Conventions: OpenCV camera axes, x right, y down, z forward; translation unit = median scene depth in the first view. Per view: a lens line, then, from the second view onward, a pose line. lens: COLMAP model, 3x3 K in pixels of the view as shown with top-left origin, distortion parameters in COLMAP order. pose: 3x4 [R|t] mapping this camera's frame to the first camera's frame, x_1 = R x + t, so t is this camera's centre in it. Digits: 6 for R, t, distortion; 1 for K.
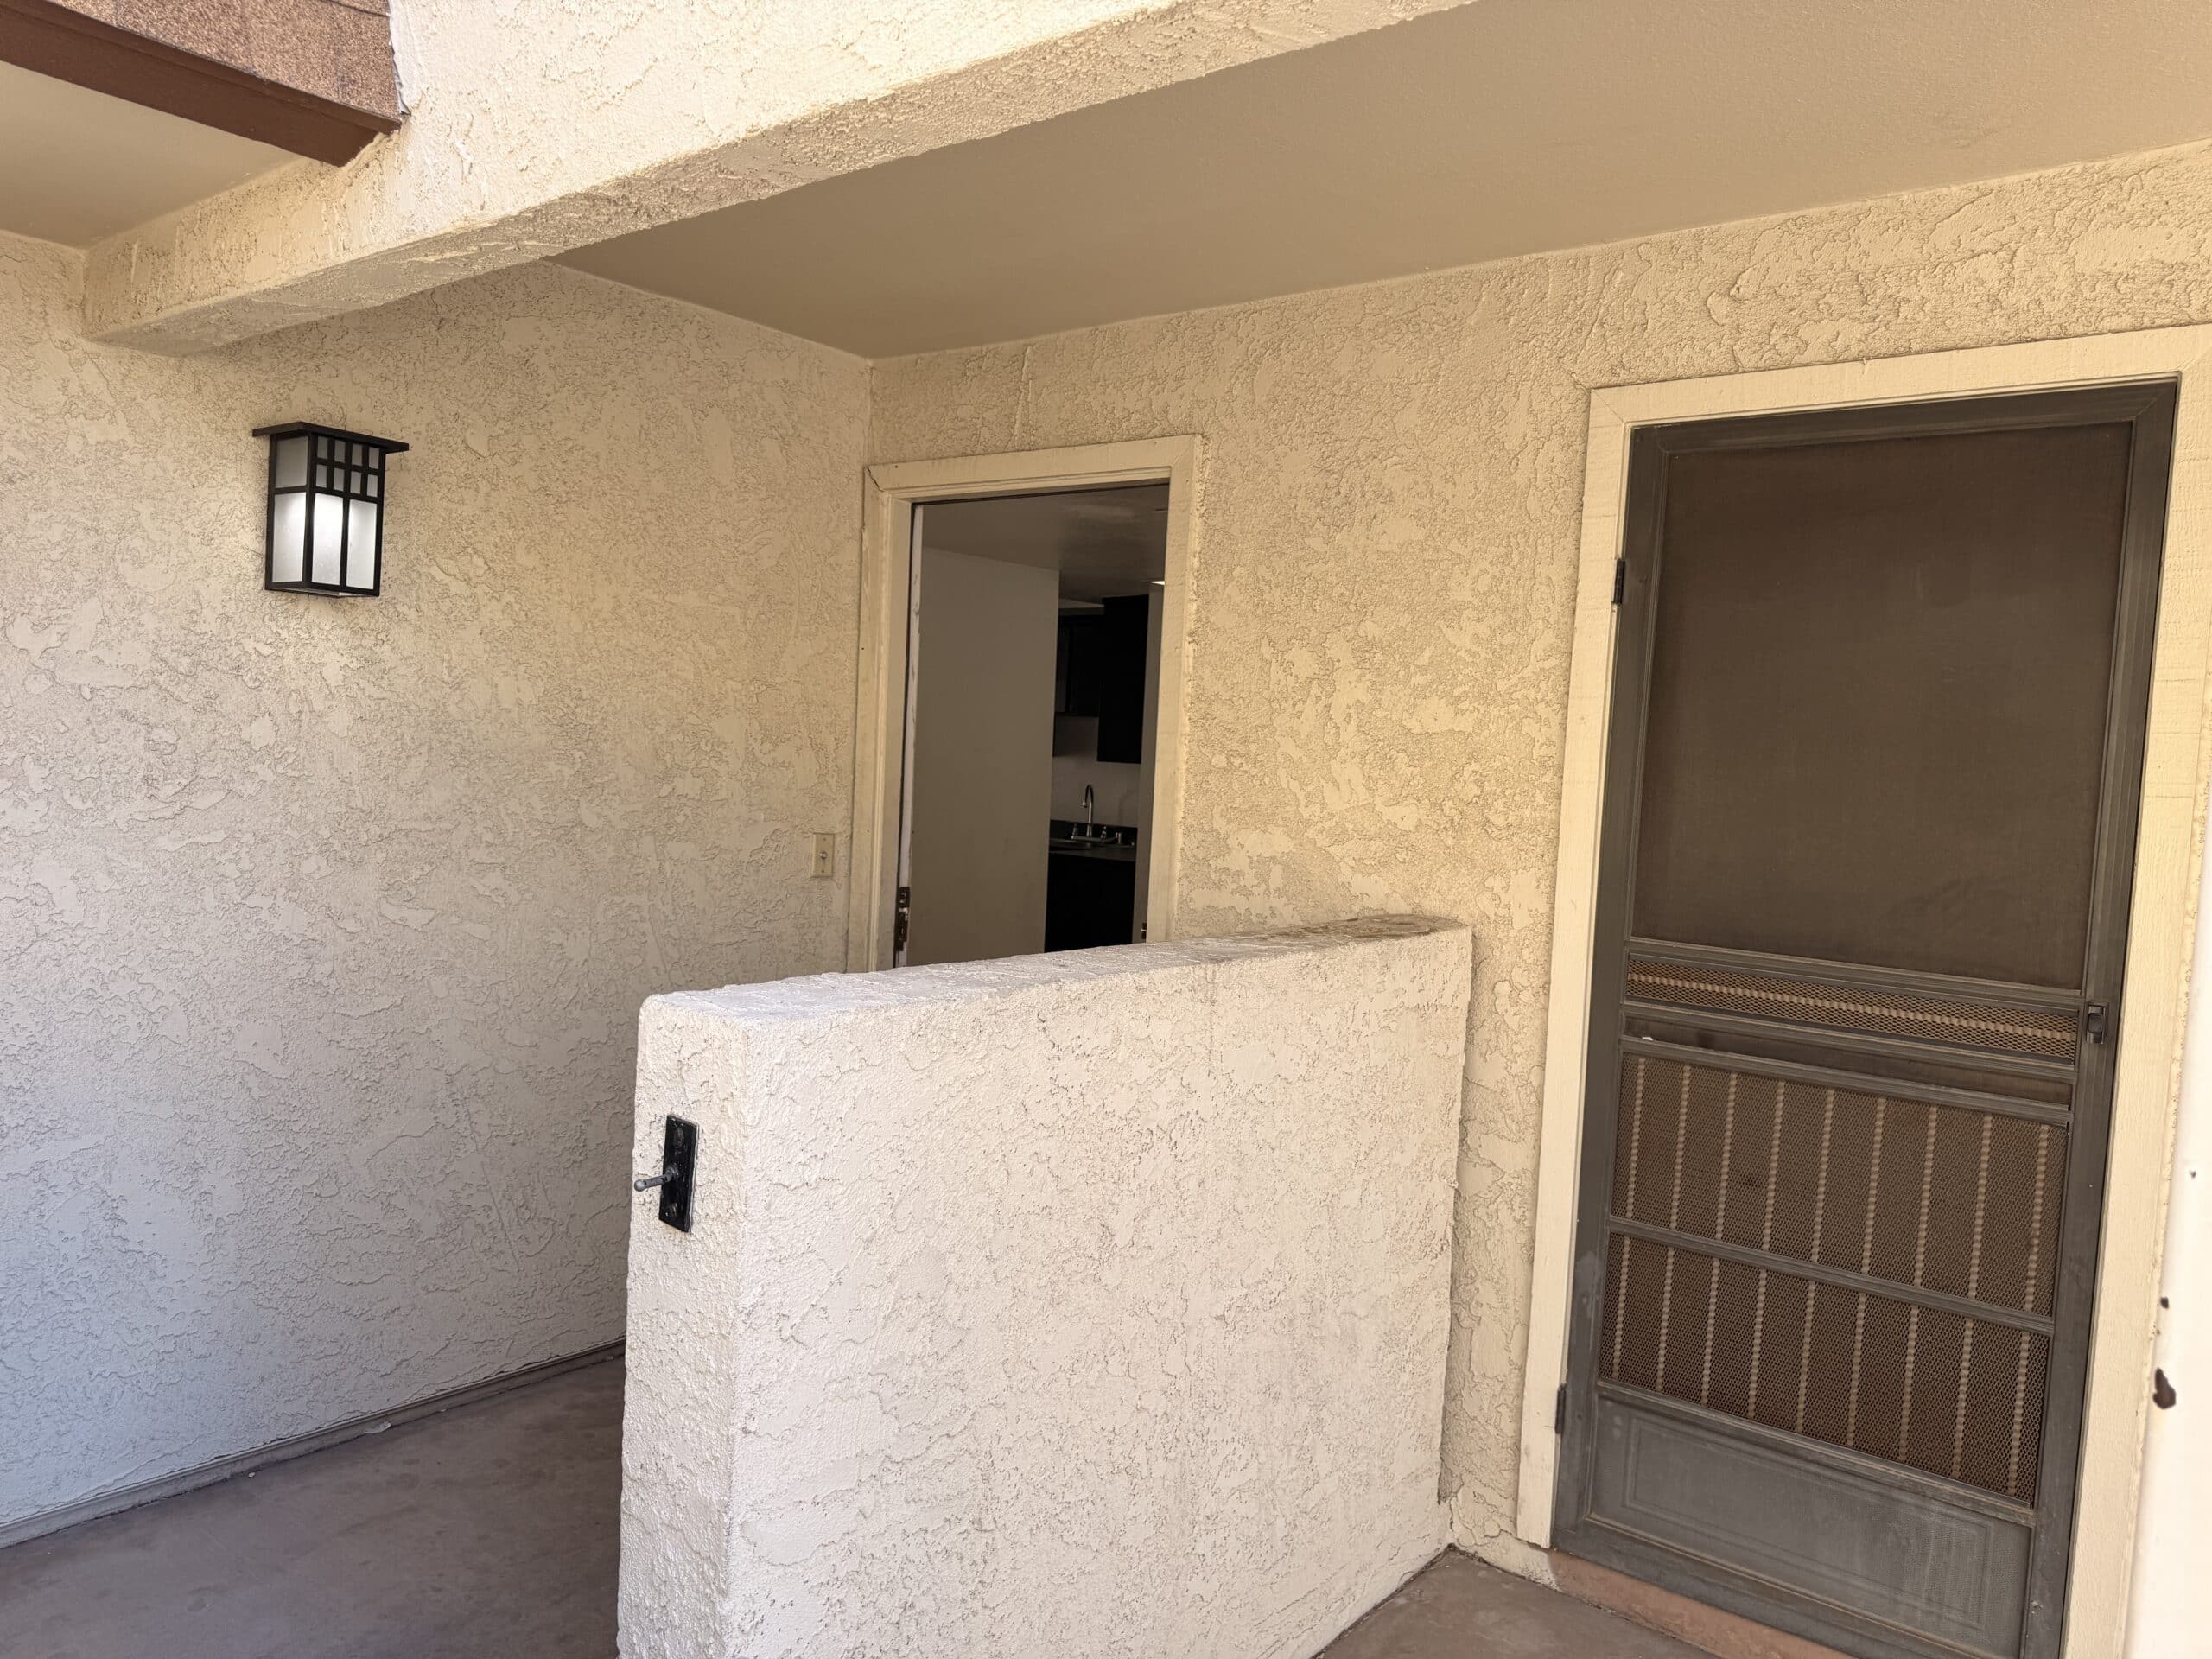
lens RADIAL K [[1570.4, 0, 1106.0], [0, 1570.4, 829.5], [0, 0, 1]] dist [0.093996, -0.135836]
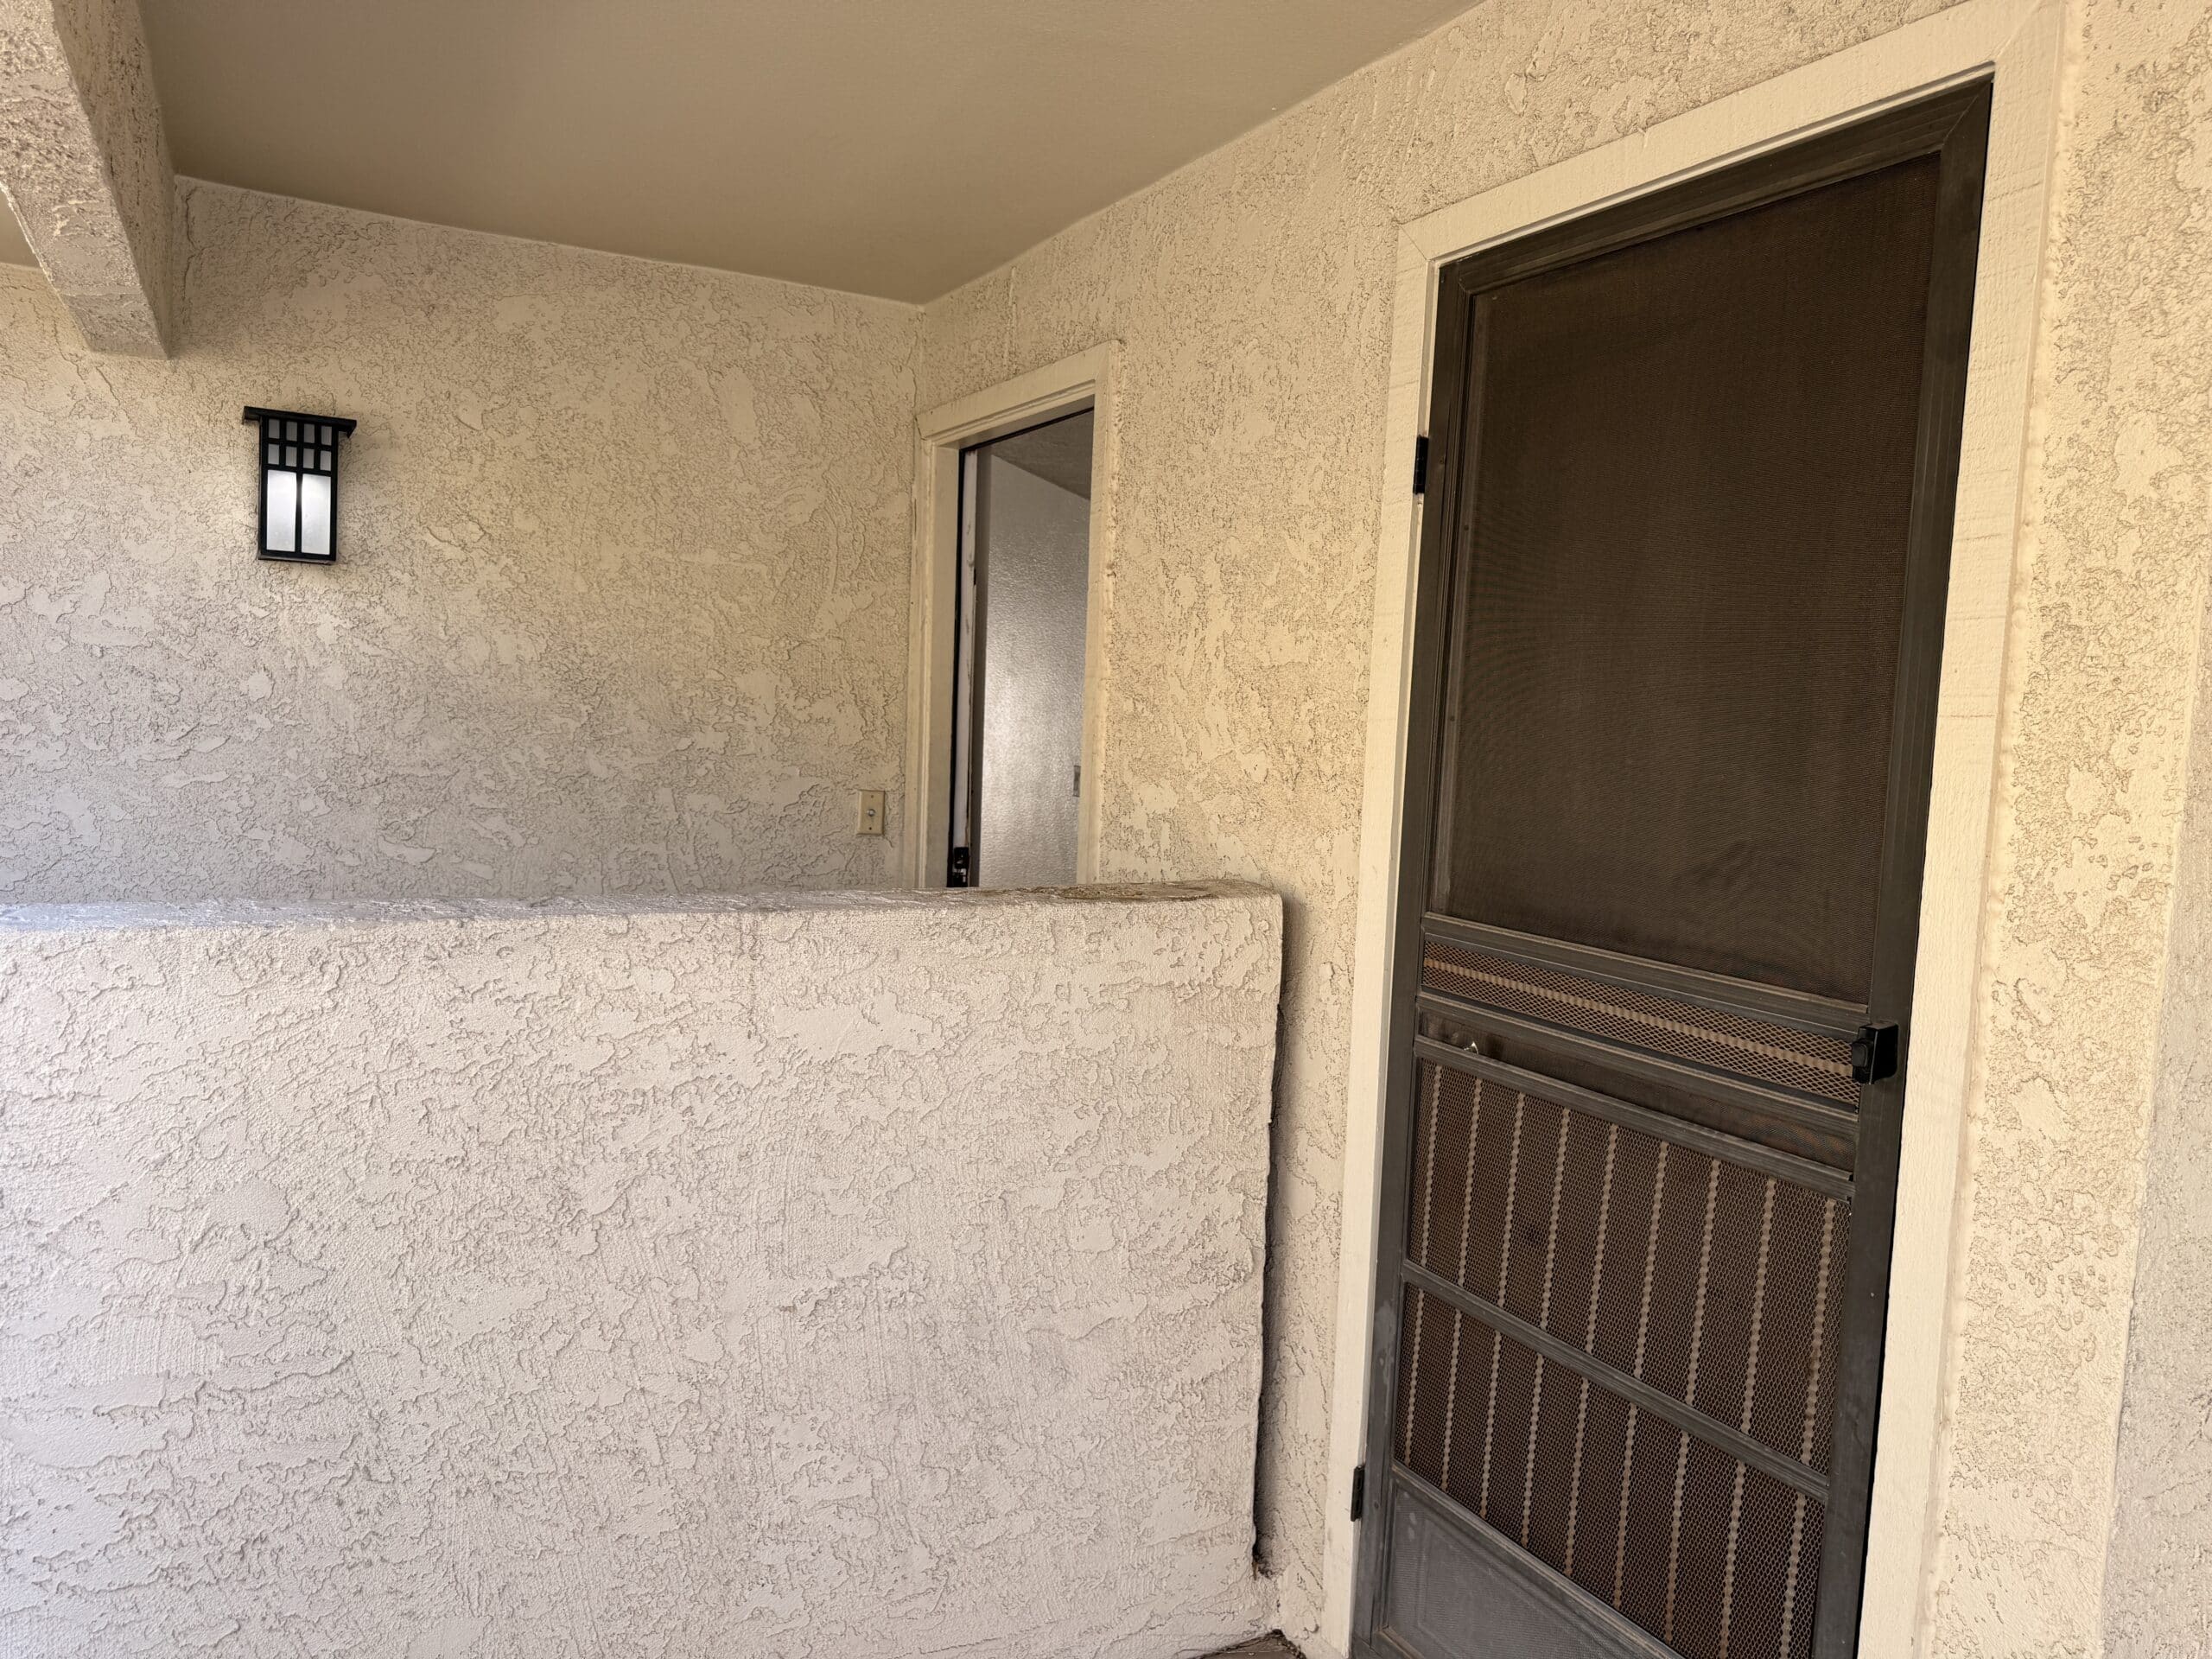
lens RADIAL K [[1570.4, 0, 1106.0], [0, 1570.4, 829.5], [0, 0, 1]] dist [0.093996, -0.135836]
pose [[0.914837, 0.019369, -0.403359, 0.467910], [-0.016812, 0.999810, 0.009881, 0.019555], [0.403474, -0.002258, 0.914989, 0.197403]]
